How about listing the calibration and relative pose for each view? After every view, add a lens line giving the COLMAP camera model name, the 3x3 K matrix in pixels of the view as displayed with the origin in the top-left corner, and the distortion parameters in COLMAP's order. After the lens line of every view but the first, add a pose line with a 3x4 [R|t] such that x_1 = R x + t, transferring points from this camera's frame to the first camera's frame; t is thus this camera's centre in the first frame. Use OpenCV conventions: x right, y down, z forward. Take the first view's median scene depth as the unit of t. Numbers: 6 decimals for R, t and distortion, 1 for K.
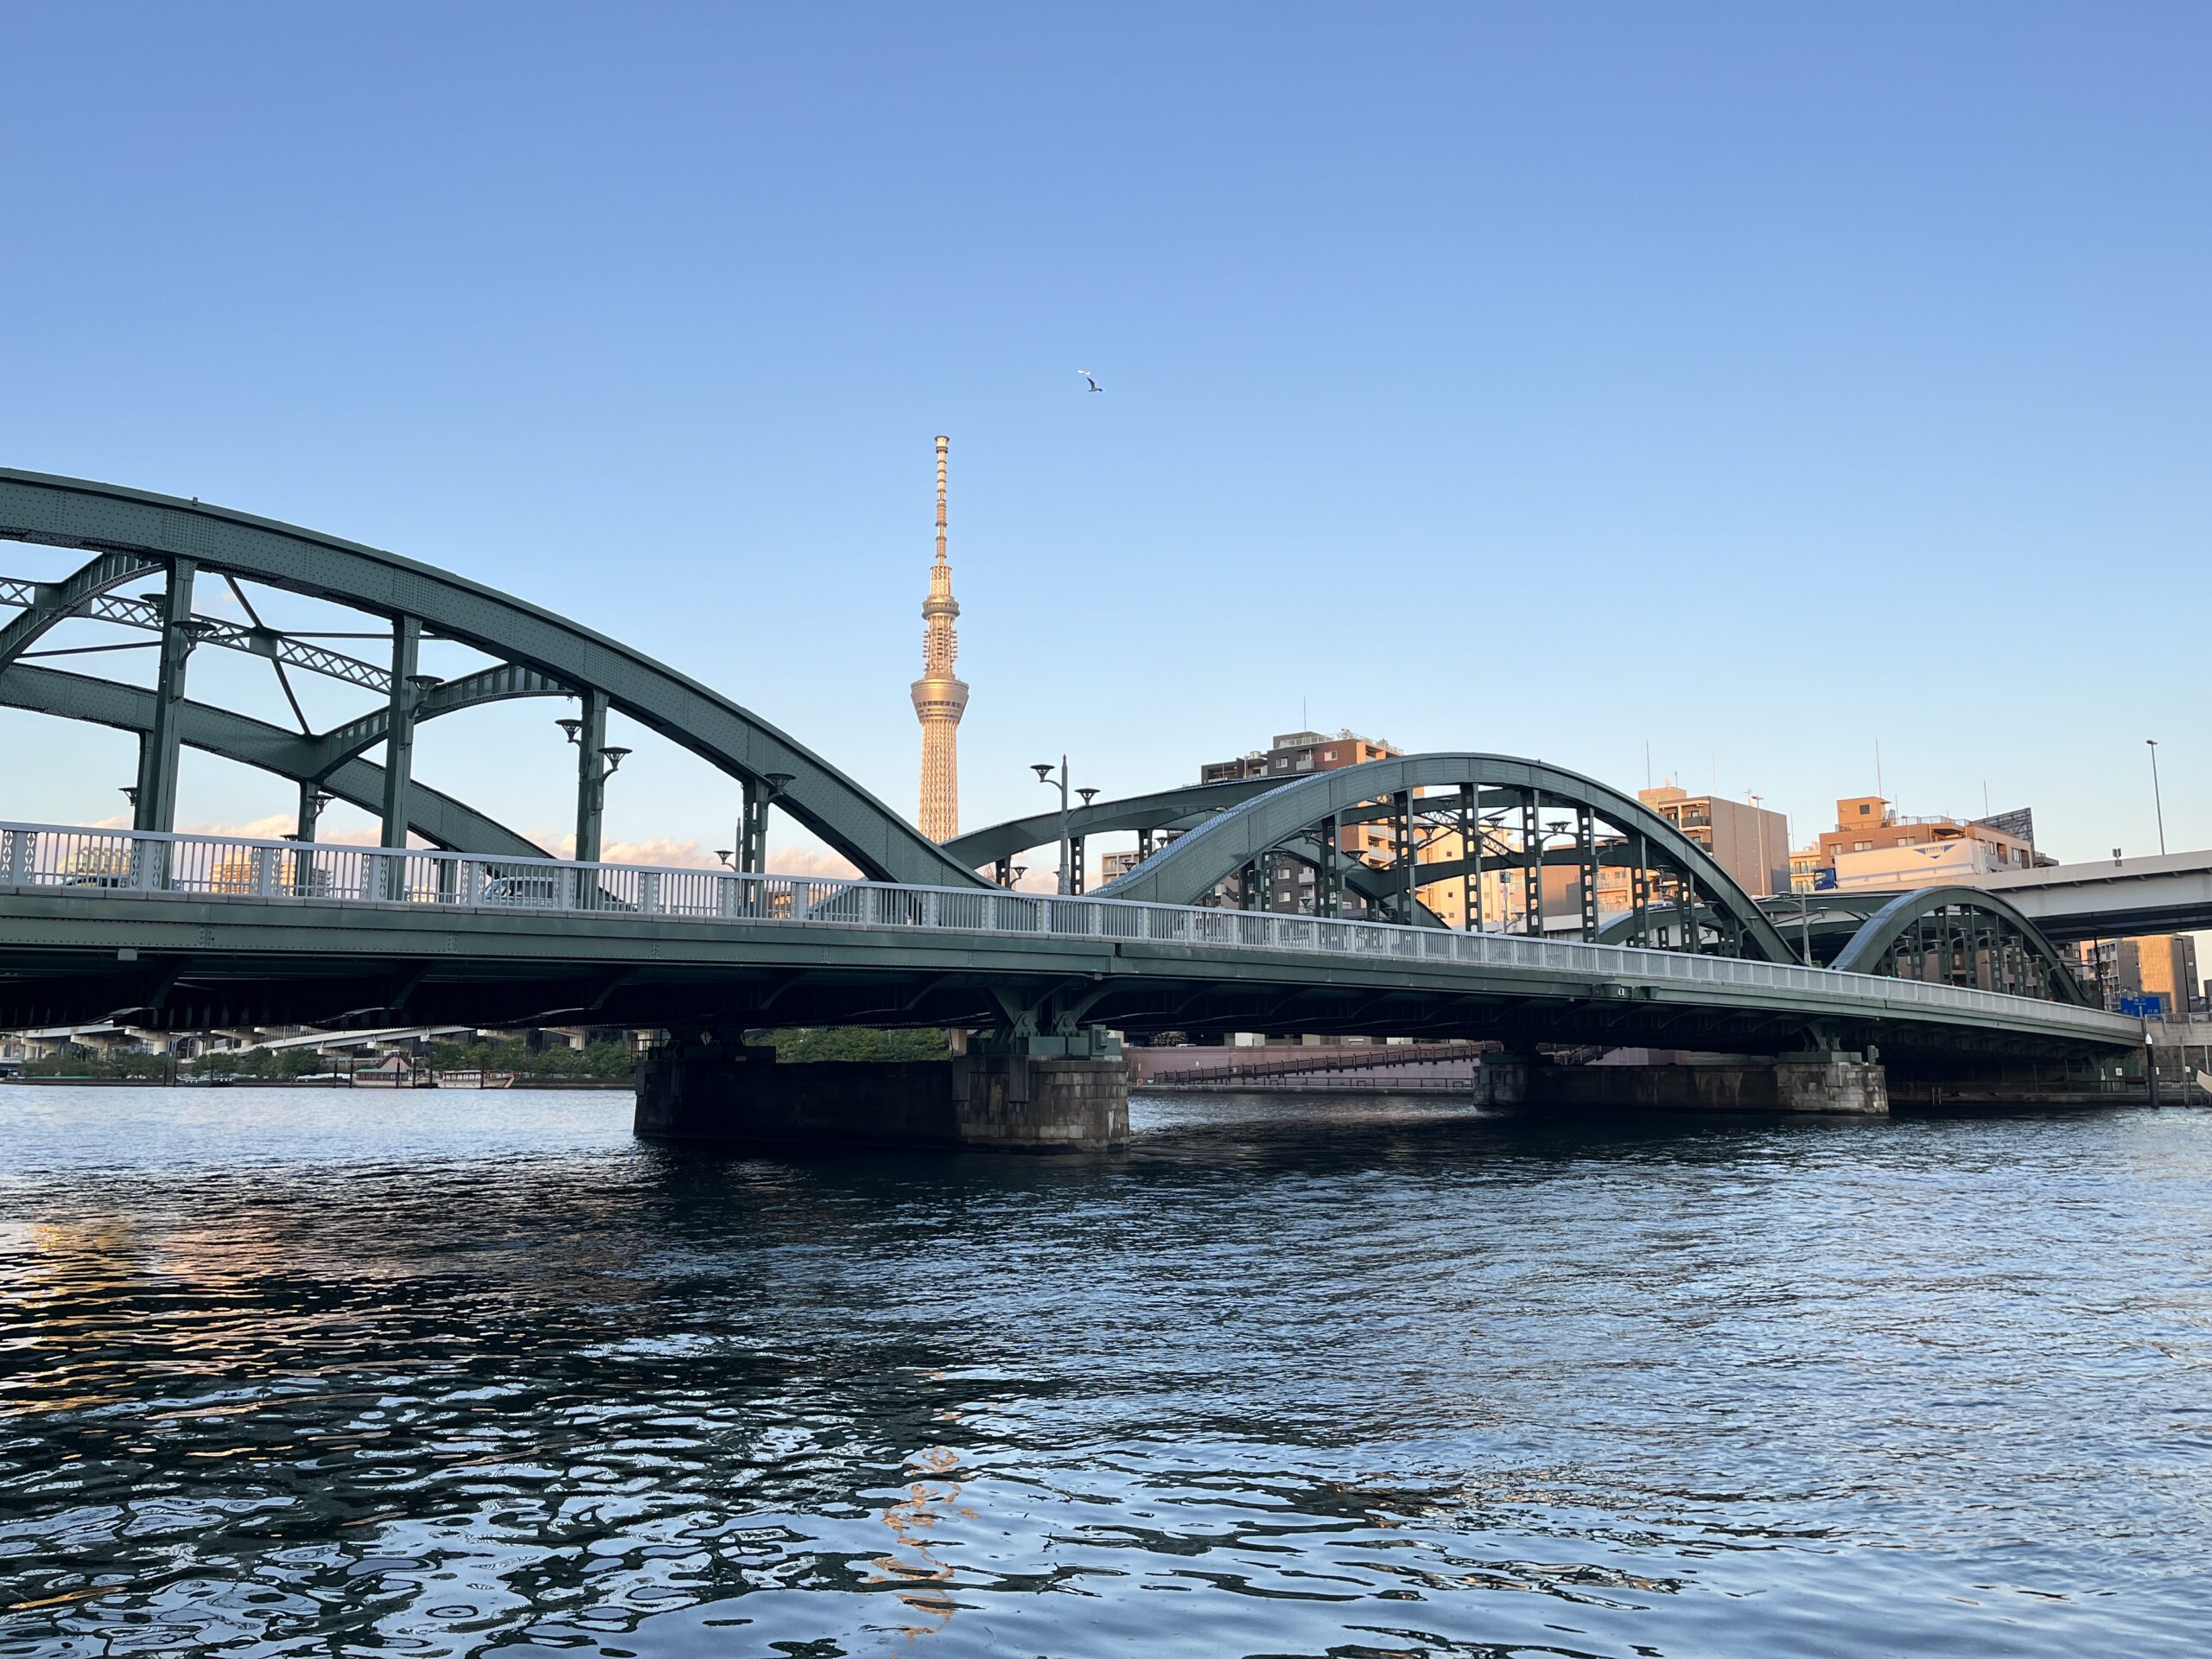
lens RADIAL K [[1677.9, 0, 1102.7], [0, 1677.9, 811.8], [0, 0, 1]] dist [0.044422, -0.042180]
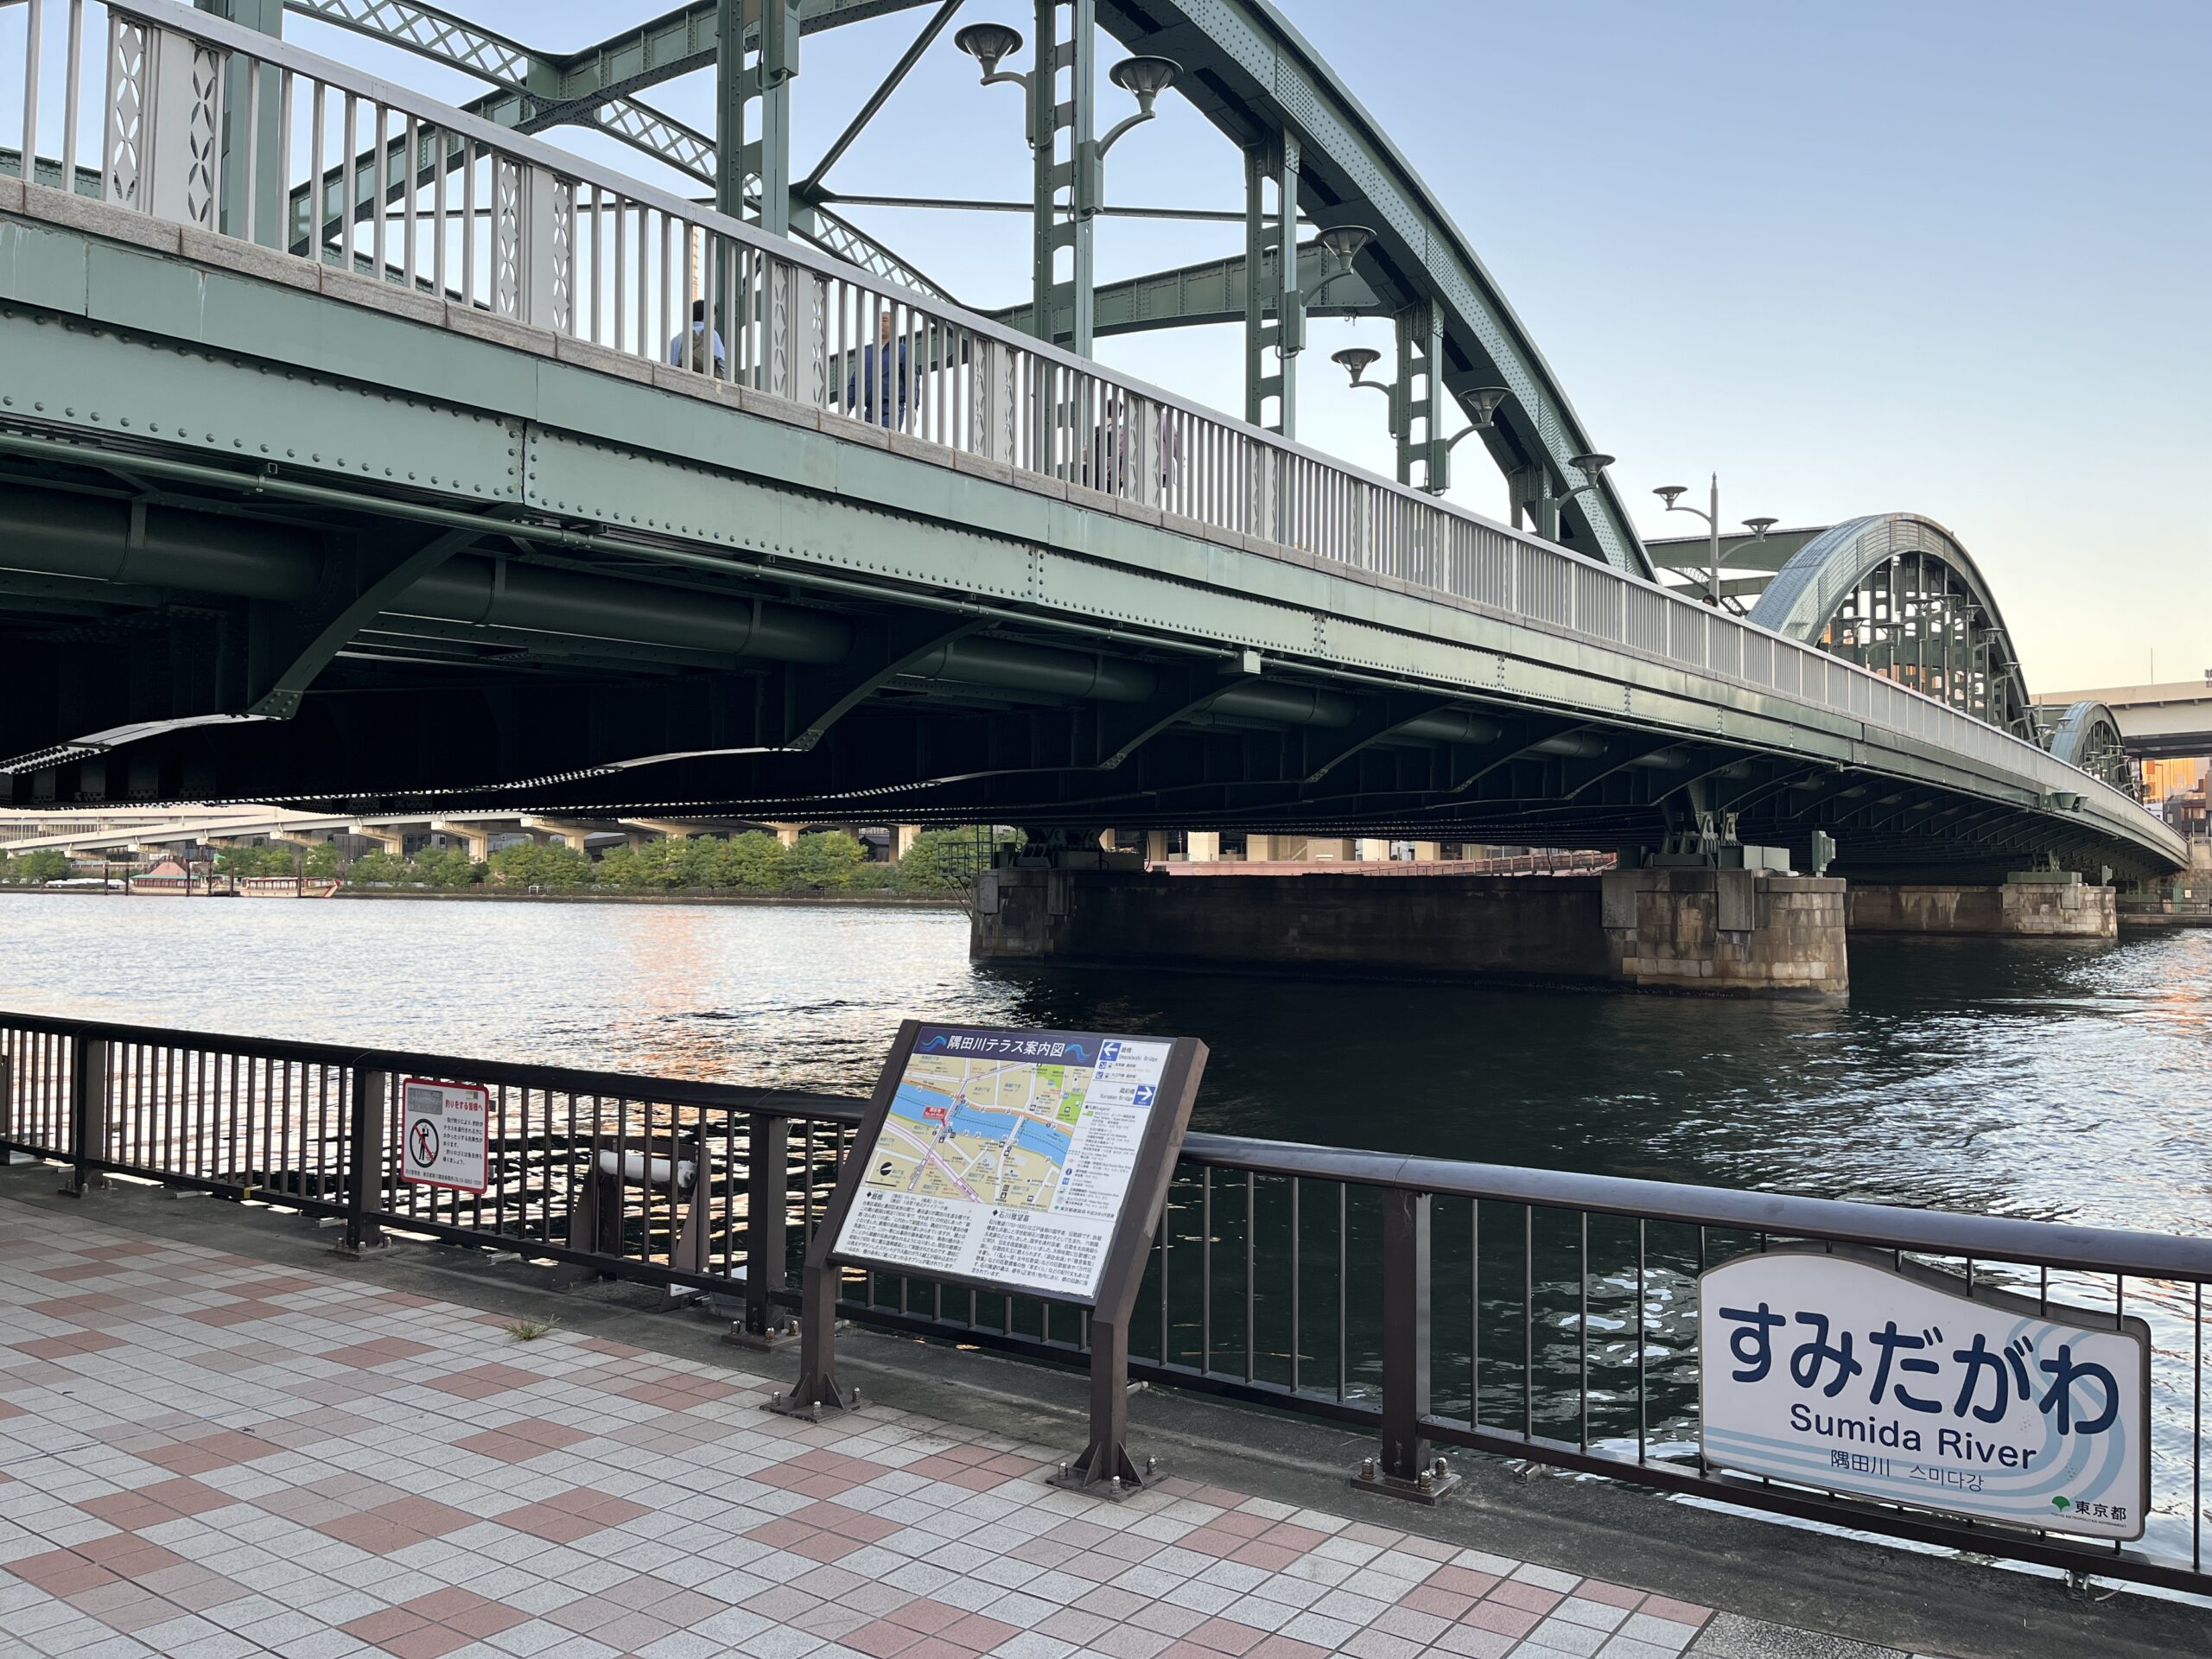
lens RADIAL K [[1677.9, 0, 1121.7], [0, 1677.9, 832.2], [0, 0, 1]] dist [0.044422, -0.042180]
pose [[0.987527, 0.013355, 0.156882, -0.236013], [-0.032283, 0.992402, 0.118730, 0.025910], [-0.154105, -0.122314, 0.980455, 0.165532]]
